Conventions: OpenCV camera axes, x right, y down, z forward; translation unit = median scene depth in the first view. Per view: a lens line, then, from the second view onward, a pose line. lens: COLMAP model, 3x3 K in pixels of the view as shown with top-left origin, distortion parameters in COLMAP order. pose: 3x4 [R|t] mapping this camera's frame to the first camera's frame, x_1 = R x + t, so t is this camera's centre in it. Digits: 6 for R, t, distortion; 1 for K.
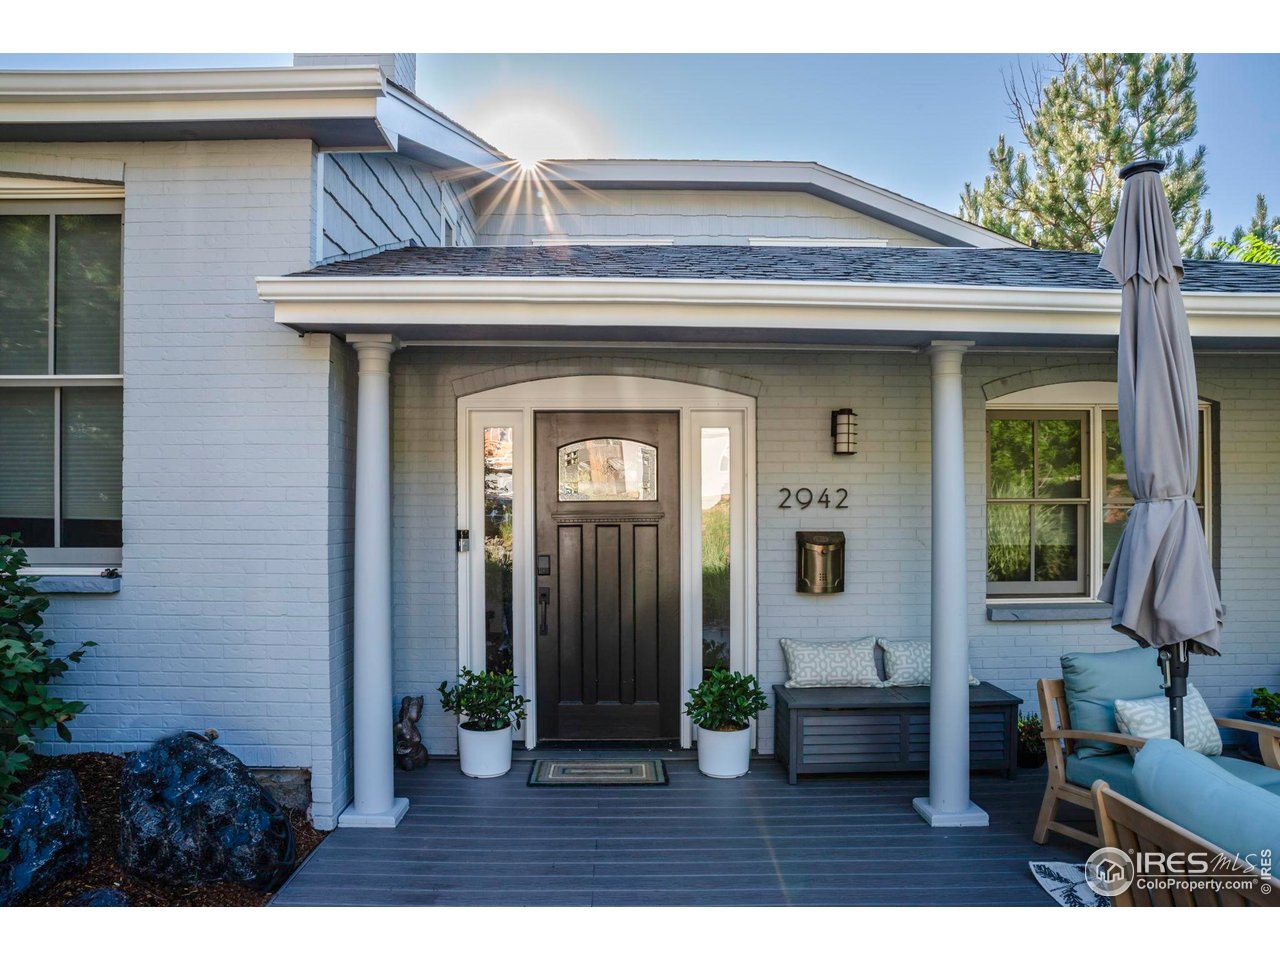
lens RADIAL K [[971.0, 0, 640.0], [0, 971.0, 480.0], [0, 0, 1]] dist [-0.085742, 0.000716]
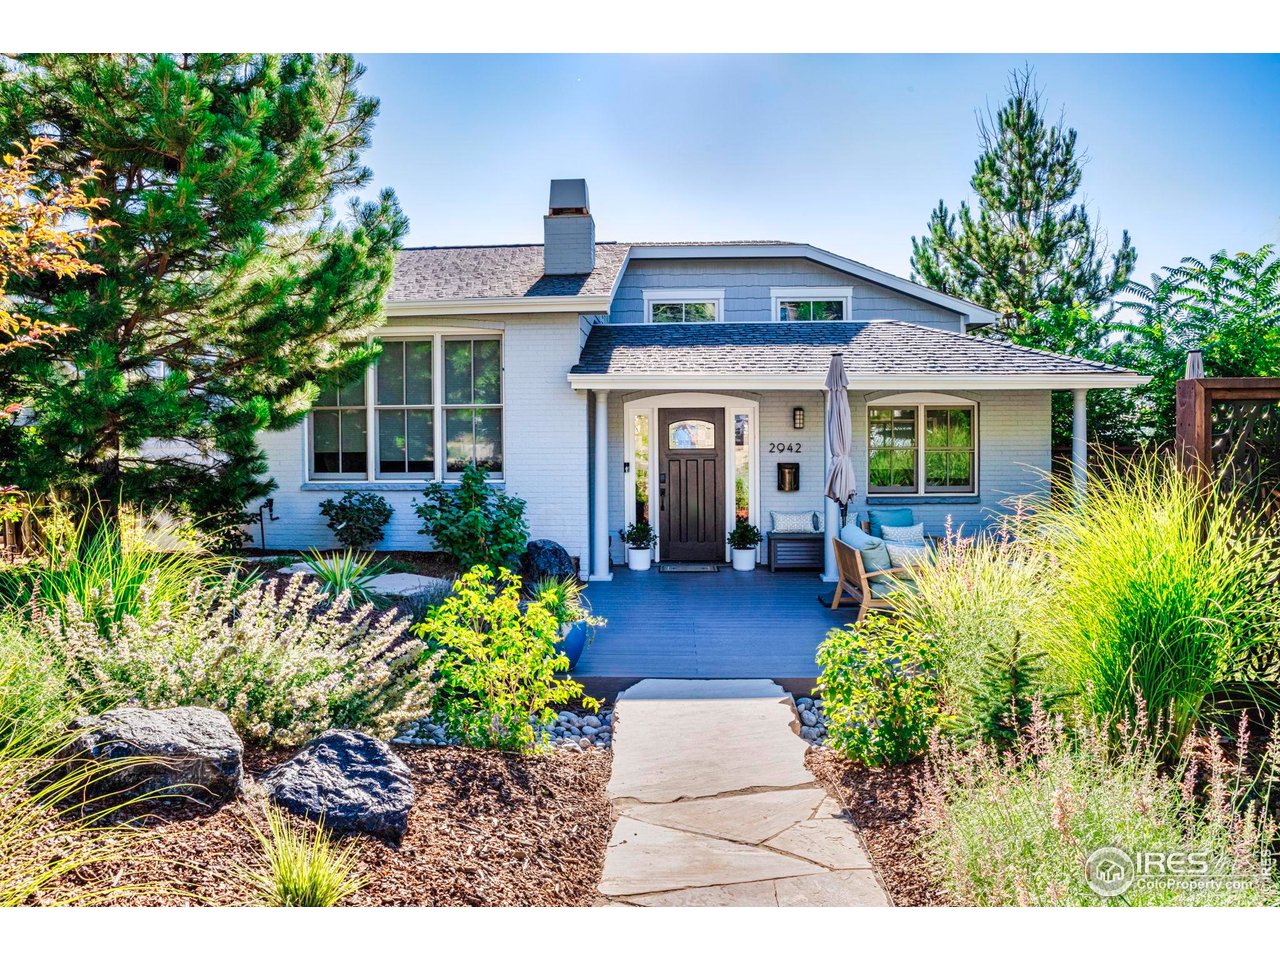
lens RADIAL K [[971.0, 0, 640.0], [0, 971.0, 480.0], [0, 0, 1]] dist [-0.085742, 0.000716]
pose [[0.997379, -0.002154, -0.072325, 0.008790], [0.008899, 0.995621, 0.093057, -0.116903], [0.071808, -0.093457, 0.993030, -1.226959]]
